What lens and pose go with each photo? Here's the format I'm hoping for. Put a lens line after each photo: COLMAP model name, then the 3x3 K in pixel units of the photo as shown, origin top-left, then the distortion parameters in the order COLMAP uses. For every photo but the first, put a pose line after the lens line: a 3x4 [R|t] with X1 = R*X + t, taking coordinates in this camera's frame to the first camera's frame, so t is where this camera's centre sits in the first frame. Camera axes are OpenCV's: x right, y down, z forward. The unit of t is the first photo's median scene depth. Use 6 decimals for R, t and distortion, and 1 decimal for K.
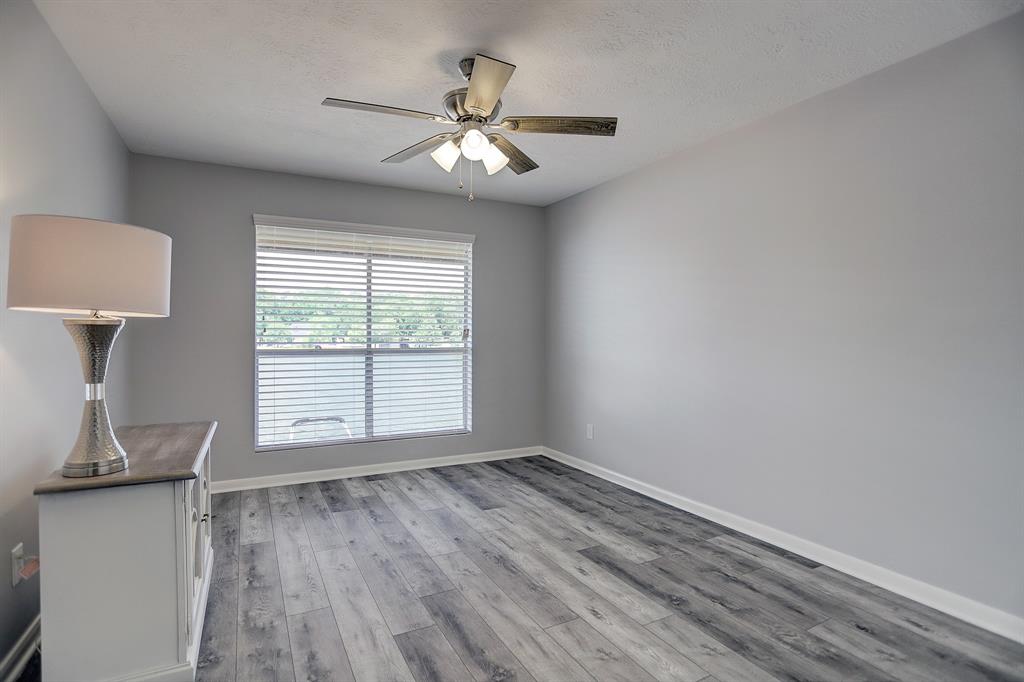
lens RADIAL K [[525.7, 0, 522.0], [0, 525.7, 334.1], [0, 0, 1]] dist [-0.059348, 0.020640]
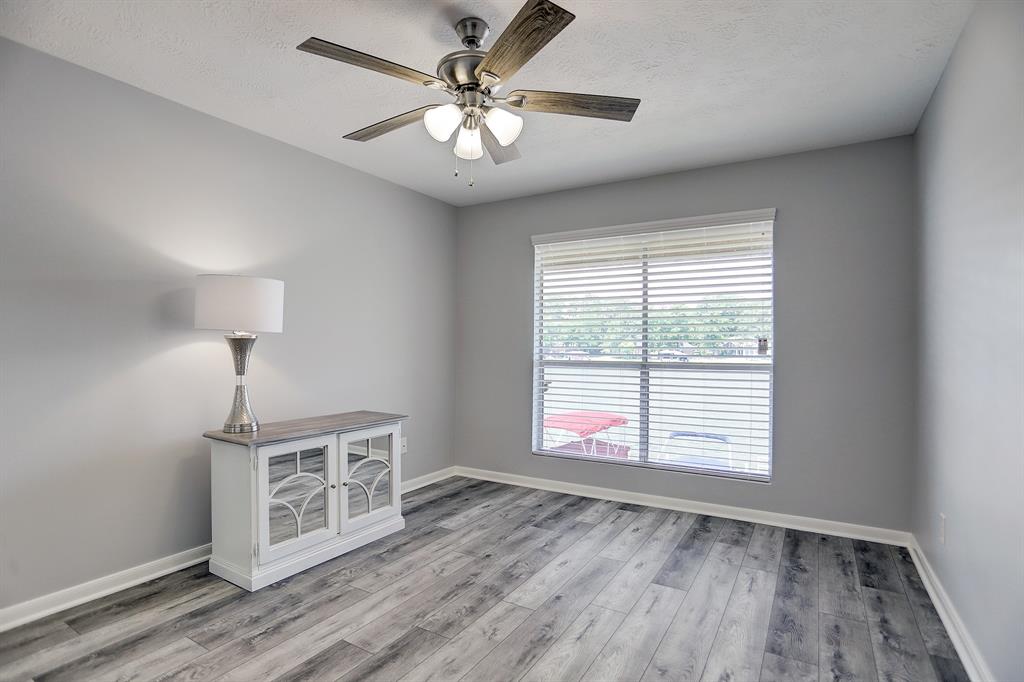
lens RADIAL K [[525.7, 0, 516.2], [0, 525.7, 335.2], [0, 0, 1]] dist [-0.059348, 0.020640]
pose [[0.477407, -0.020897, -0.878434, 0.421994], [0.000590, 0.999725, -0.023462, 0.003559], [0.878682, 0.010682, 0.477288, 0.416322]]
